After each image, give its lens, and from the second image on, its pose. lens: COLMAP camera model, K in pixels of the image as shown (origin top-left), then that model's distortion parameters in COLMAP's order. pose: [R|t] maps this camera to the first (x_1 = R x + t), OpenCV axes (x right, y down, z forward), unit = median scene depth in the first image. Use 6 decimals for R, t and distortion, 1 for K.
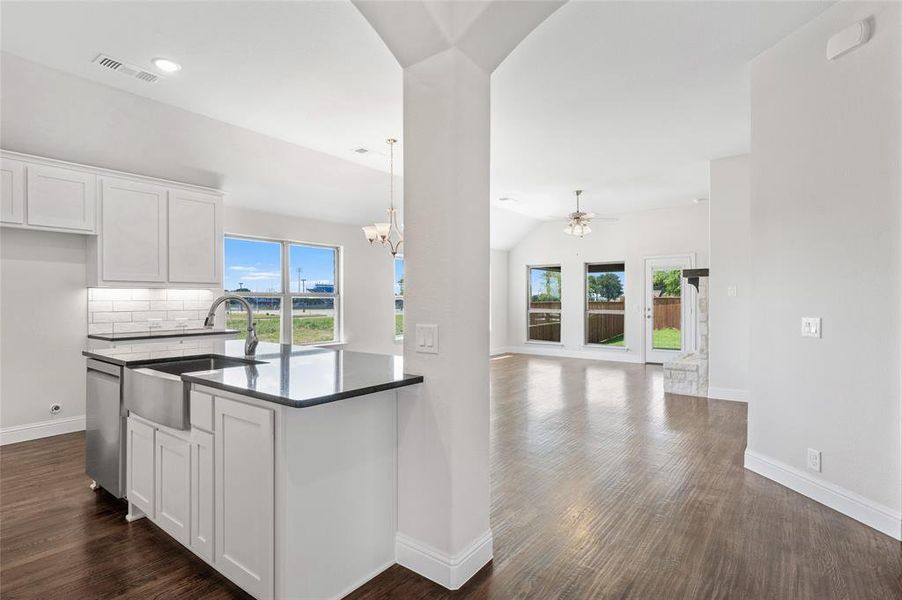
lens RADIAL K [[461.2, 0, 449.8], [0, 461.2, 300.3], [0, 0, 1]] dist [0.002268, -0.000995]
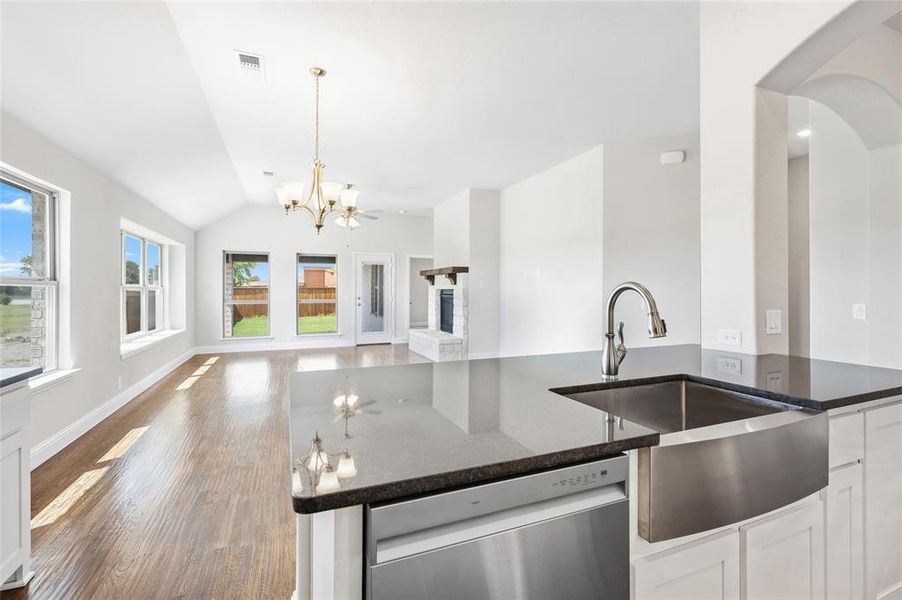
lens RADIAL K [[410.3, 0, 453.3], [0, 410.3, 290.7], [0, 0, 1]] dist [0.002067, 0.000295]
pose [[0.499574, -0.001445, 0.866270, -0.326411], [0.000692, 0.999999, 0.001269, -0.000369], [-0.866271, -0.000034, 0.499574, 0.276197]]
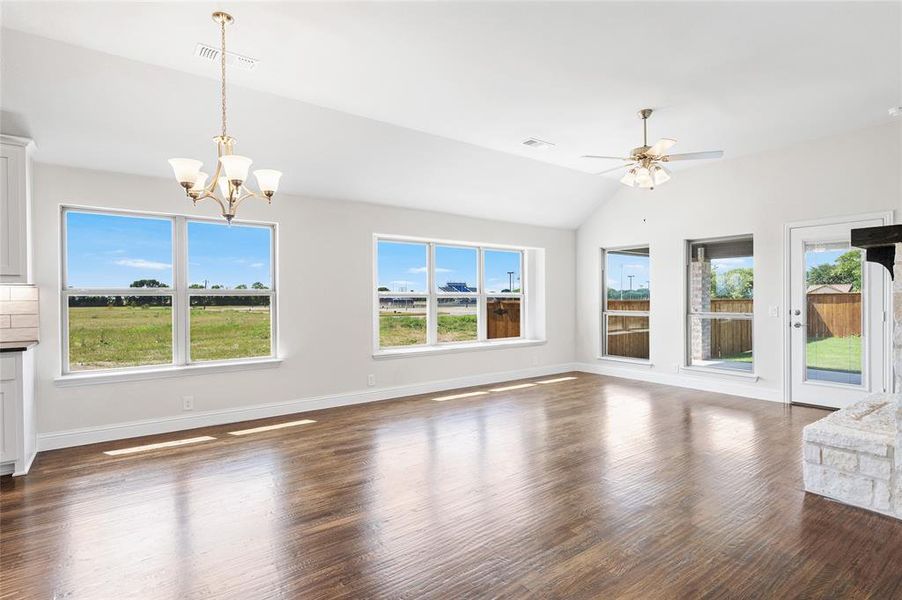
lens RADIAL K [[461.2, 0, 453.4], [0, 461.2, 300.9], [0, 0, 1]] dist [0.002268, -0.000995]
pose [[0.959372, -0.002032, -0.282135, 0.169724], [0.003799, 0.999976, 0.005717, -0.000330], [0.282117, -0.006556, 0.959358, 0.299223]]
